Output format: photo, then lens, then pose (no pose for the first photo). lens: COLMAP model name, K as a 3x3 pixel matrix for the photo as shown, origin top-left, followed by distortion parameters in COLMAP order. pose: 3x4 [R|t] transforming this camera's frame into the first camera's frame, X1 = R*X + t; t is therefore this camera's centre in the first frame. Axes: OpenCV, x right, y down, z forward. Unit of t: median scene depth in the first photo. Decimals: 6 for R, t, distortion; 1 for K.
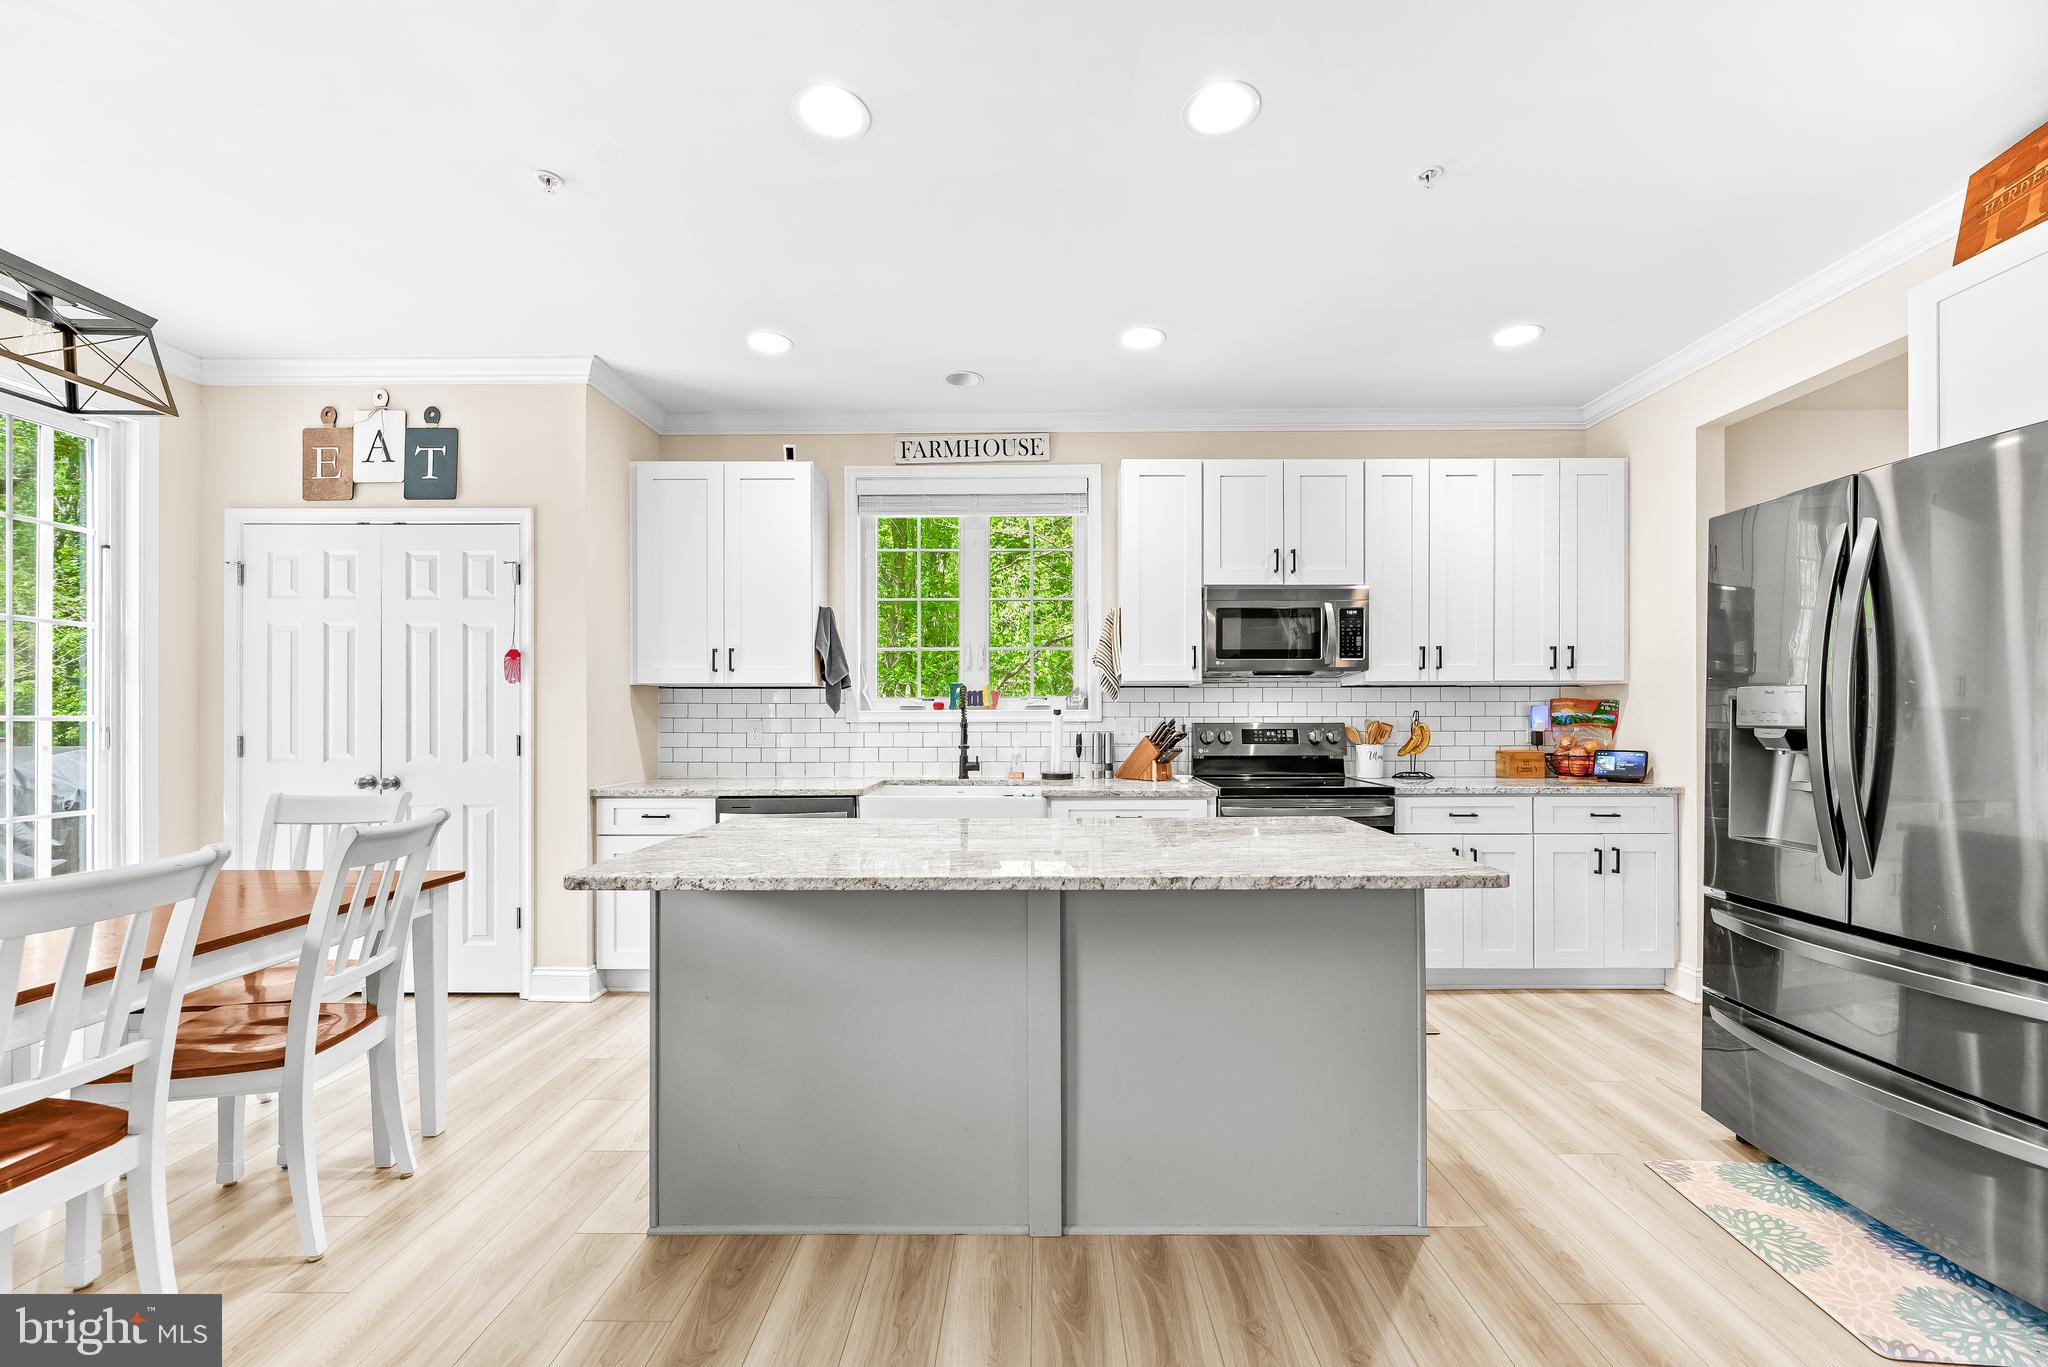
lens RADIAL K [[830.9, 0, 1032.7], [0, 830.9, 716.5], [0, 0, 1]] dist [-0.000578, -0.000018]
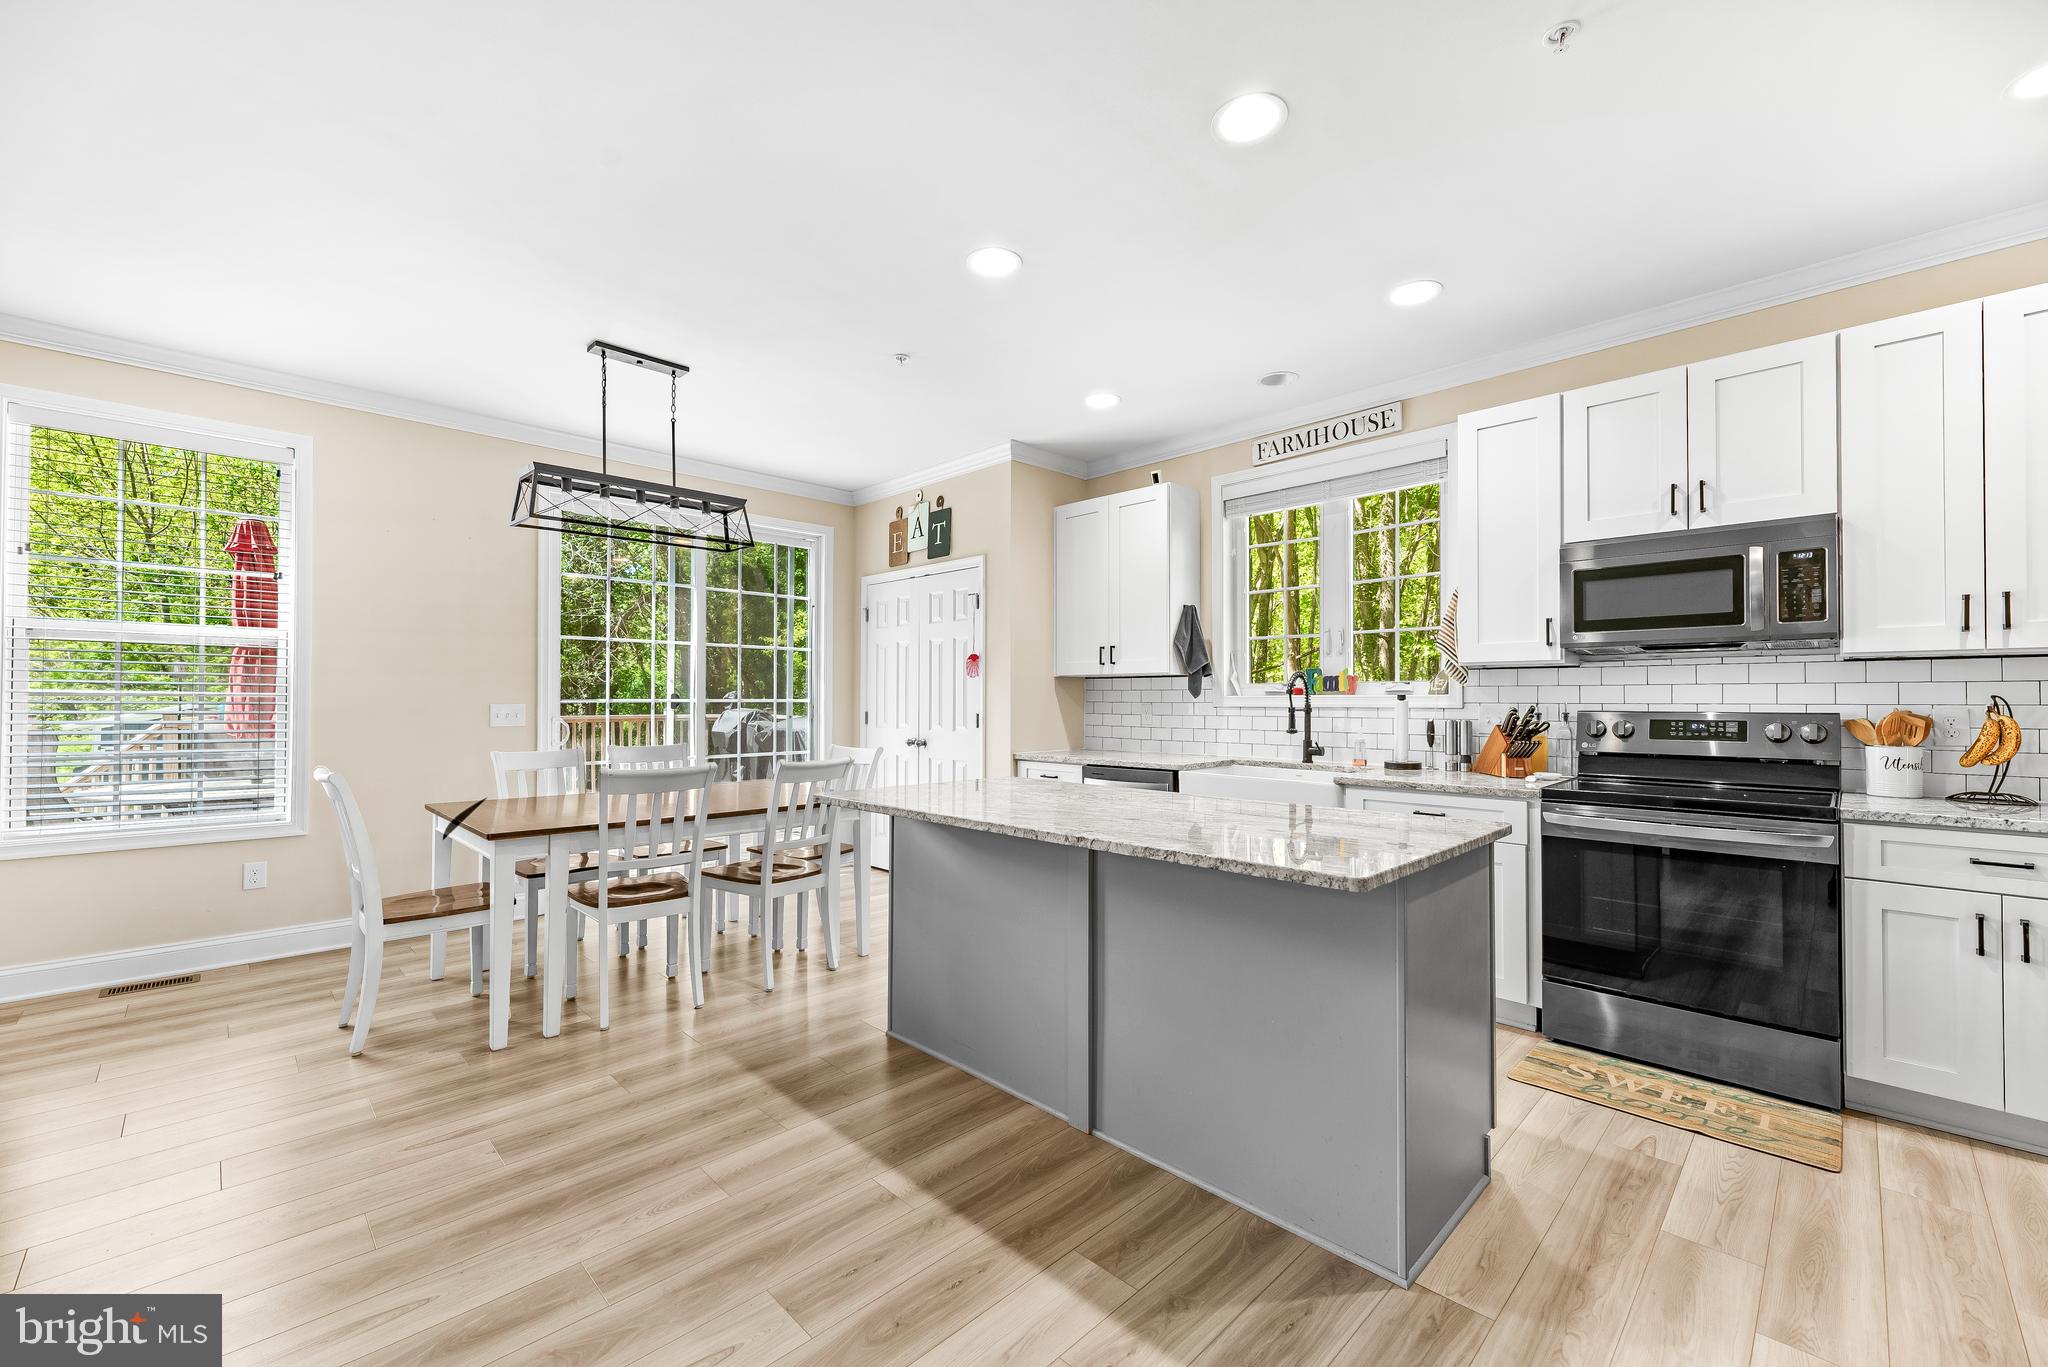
lens RADIAL K [[823.7, 0, 1019.4], [0, 823.7, 690.3], [0, 0, 1]] dist [0.000728, -0.000059]
pose [[0.706475, -0.005847, -0.707714, 0.439204], [-0.002381, 0.999941, -0.010638, -0.002757], [0.707734, 0.009200, 0.706419, 0.042988]]
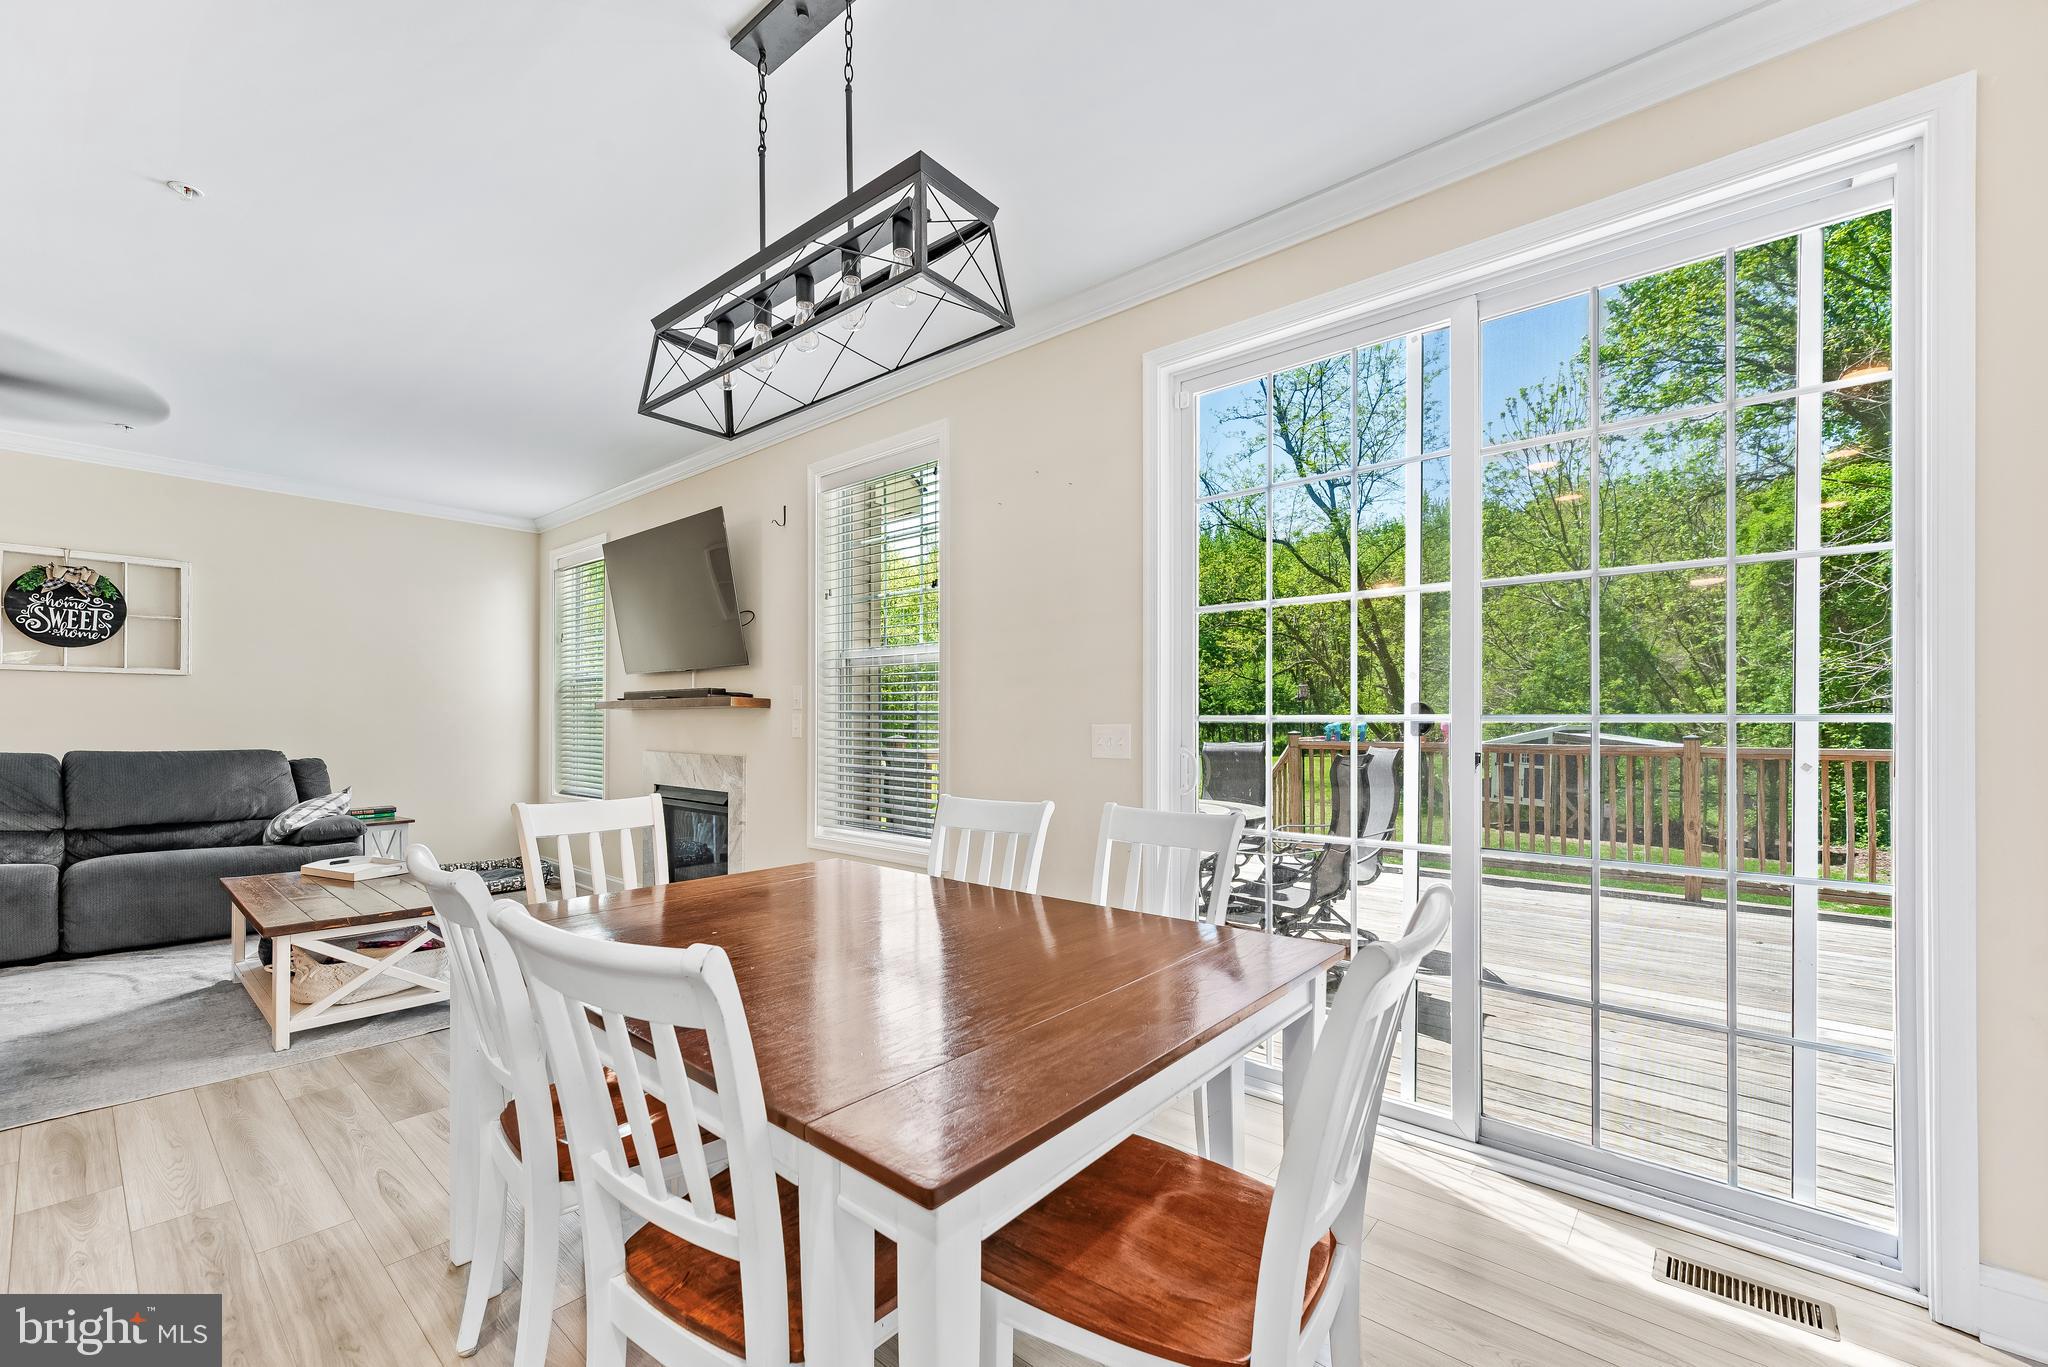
lens RADIAL K [[824.4, 0, 1016.8], [0, 824.4, 718.1], [0, 0, 1]] dist [-0.000372, -0.000295]
pose [[-0.647472, -0.001156, -0.762088, -0.321930], [0.001054, 0.999997, -0.002413, 0.002752], [0.762089, -0.002366, -0.647468, 0.833944]]
